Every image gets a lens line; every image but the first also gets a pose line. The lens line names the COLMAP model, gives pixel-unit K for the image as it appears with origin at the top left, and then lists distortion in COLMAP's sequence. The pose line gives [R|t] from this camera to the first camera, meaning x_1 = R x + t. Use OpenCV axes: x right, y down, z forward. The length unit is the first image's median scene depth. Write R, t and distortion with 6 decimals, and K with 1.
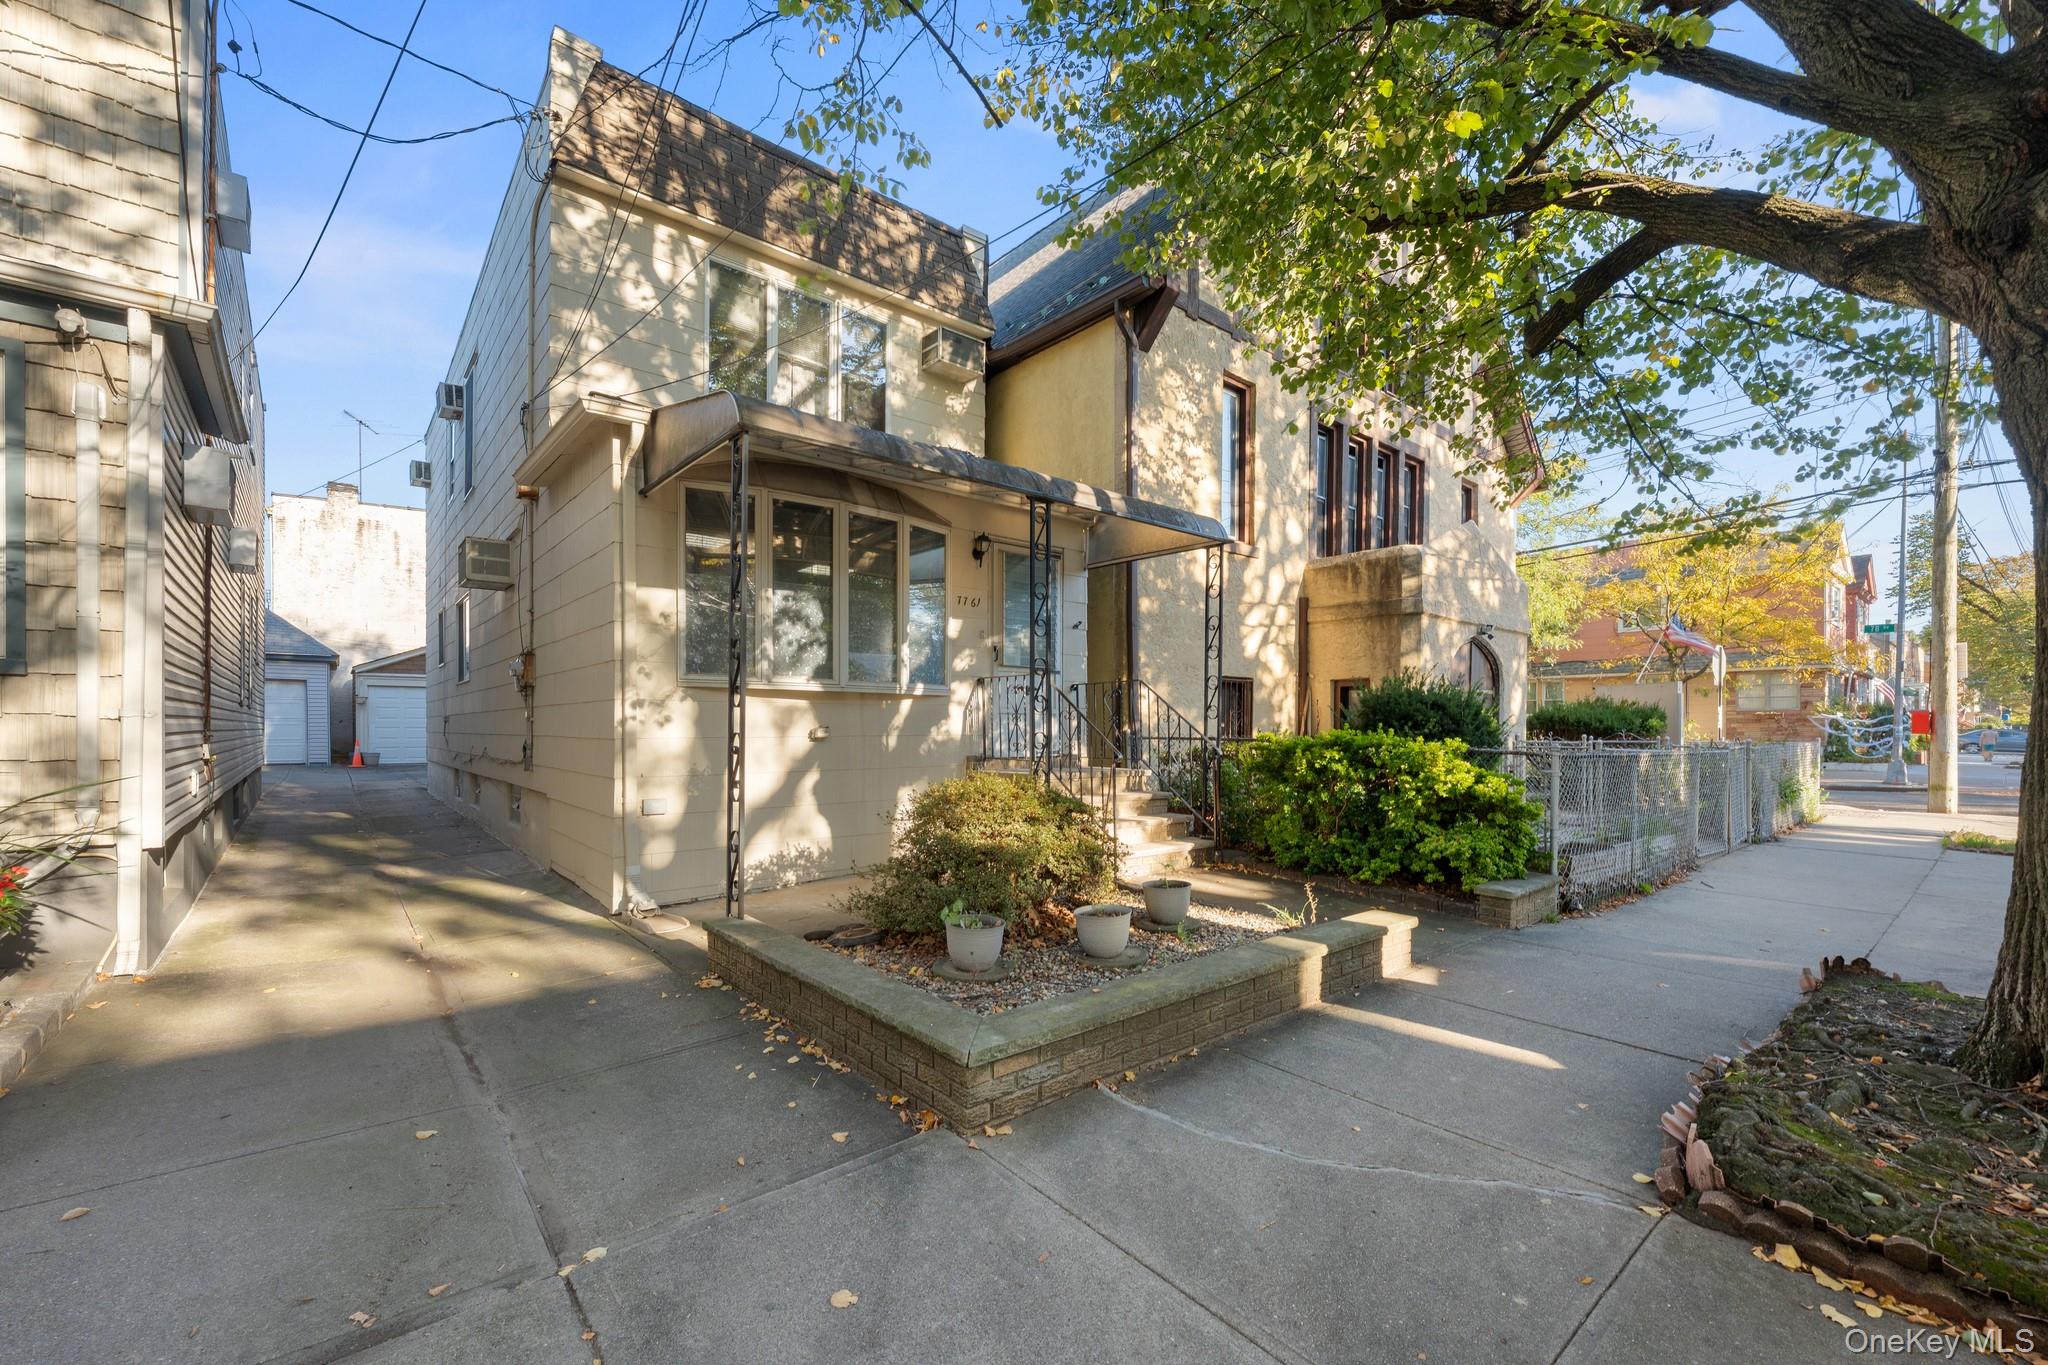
lens RADIAL K [[834.1, 0, 1001.6], [0, 834.1, 725.8], [0, 0, 1]] dist [0.002365, -0.000944]
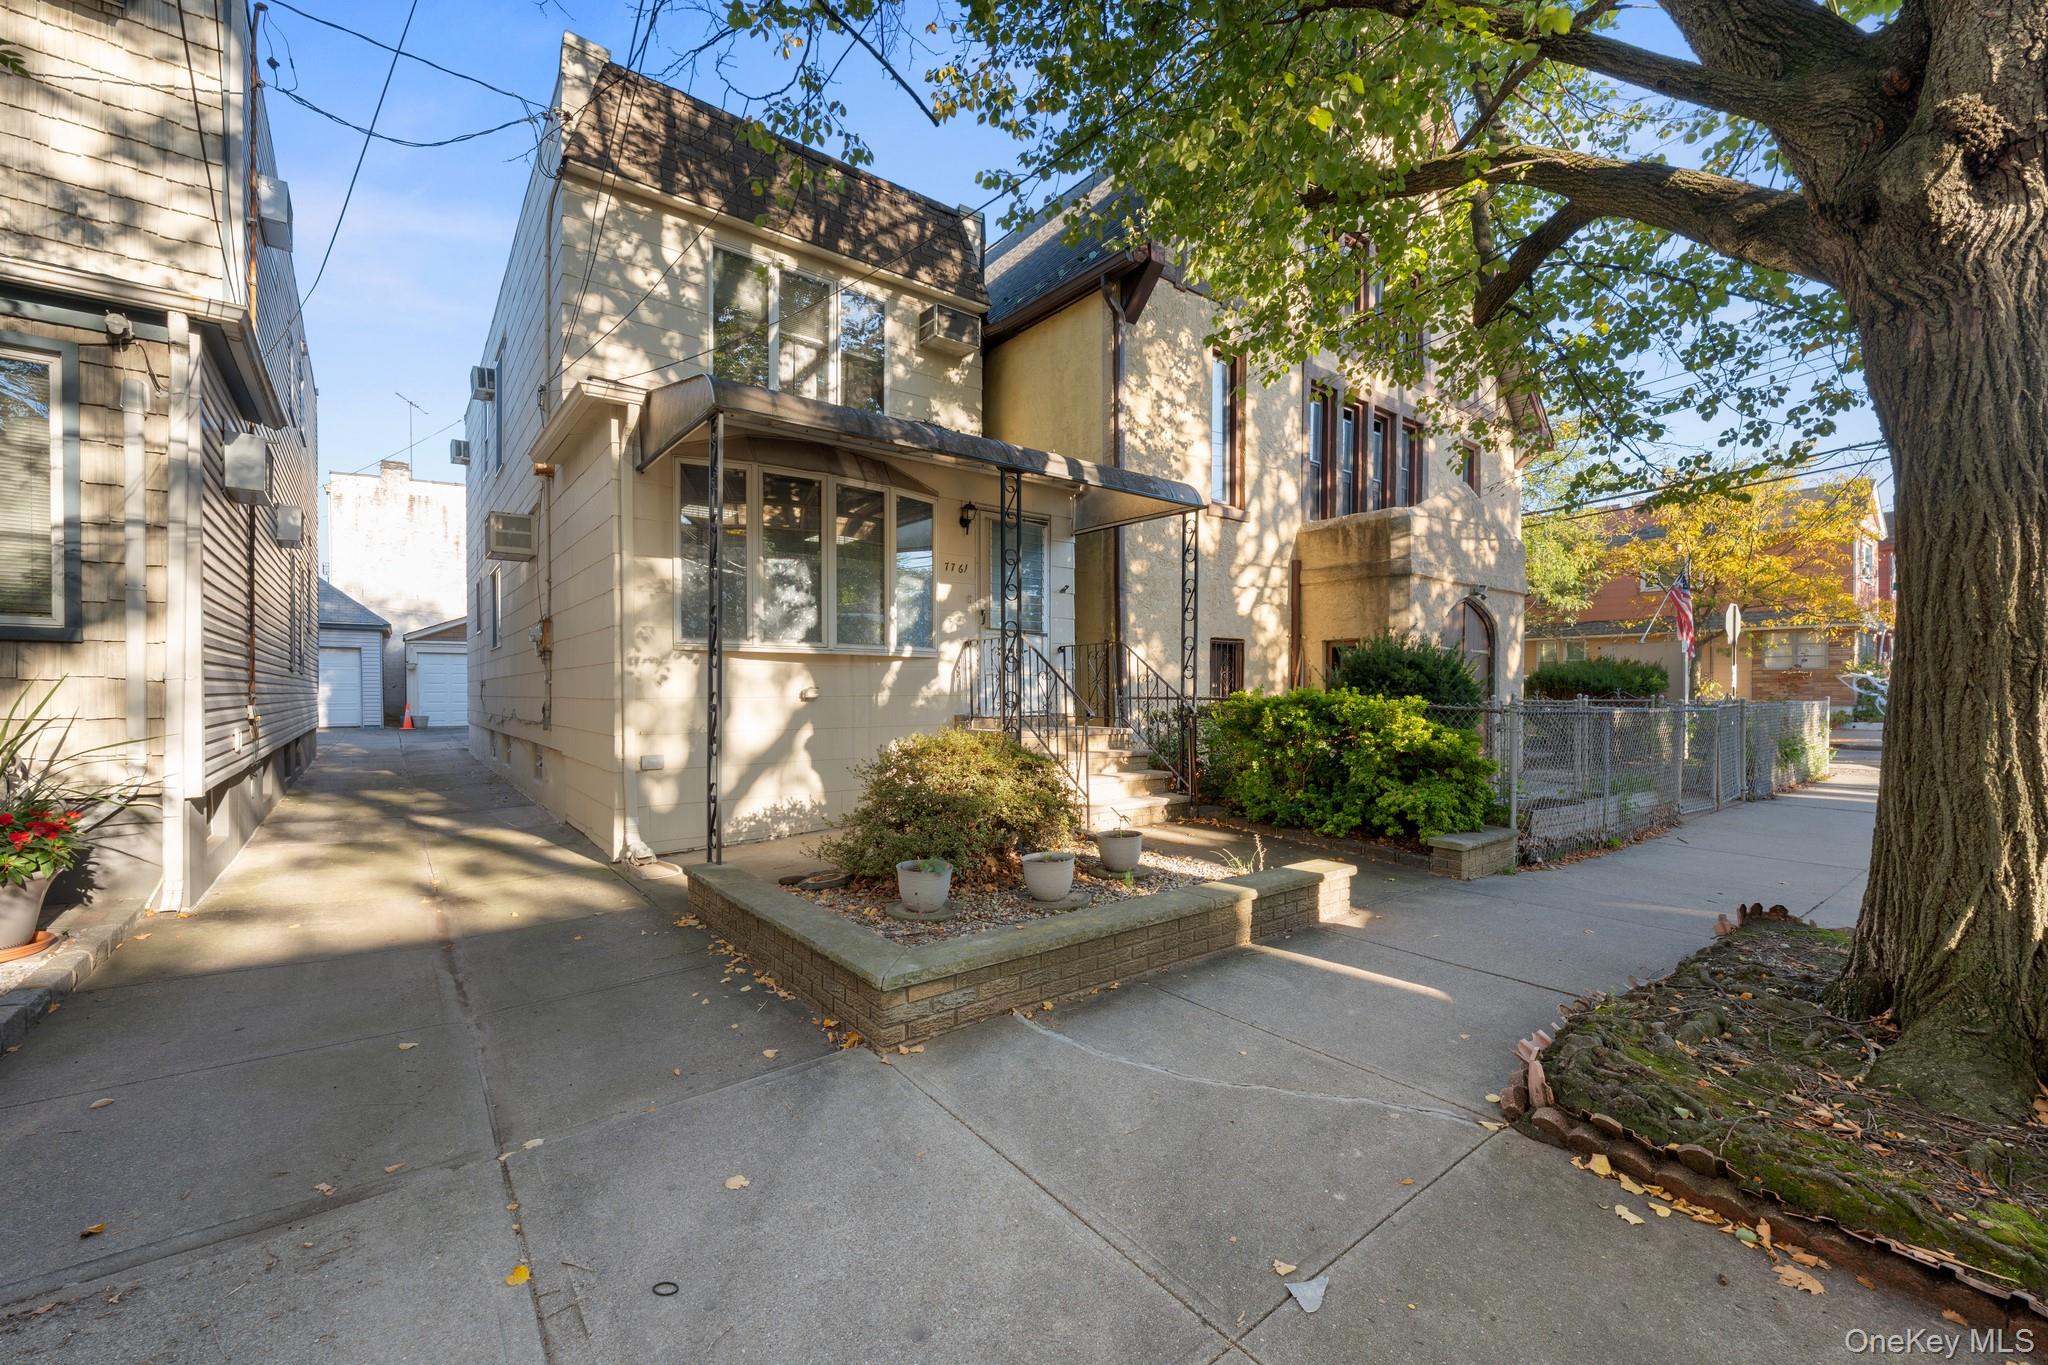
lens RADIAL K [[834.1, 0, 1021.6], [0, 834.1, 692.3], [0, 0, 1]] dist [0.002365, -0.000944]
pose [[0.999086, -0.003736, -0.042575, 0.111838], [0.003813, 0.999991, 0.001710, 0.008217], [0.042568, -0.001870, 0.999092, -0.053093]]
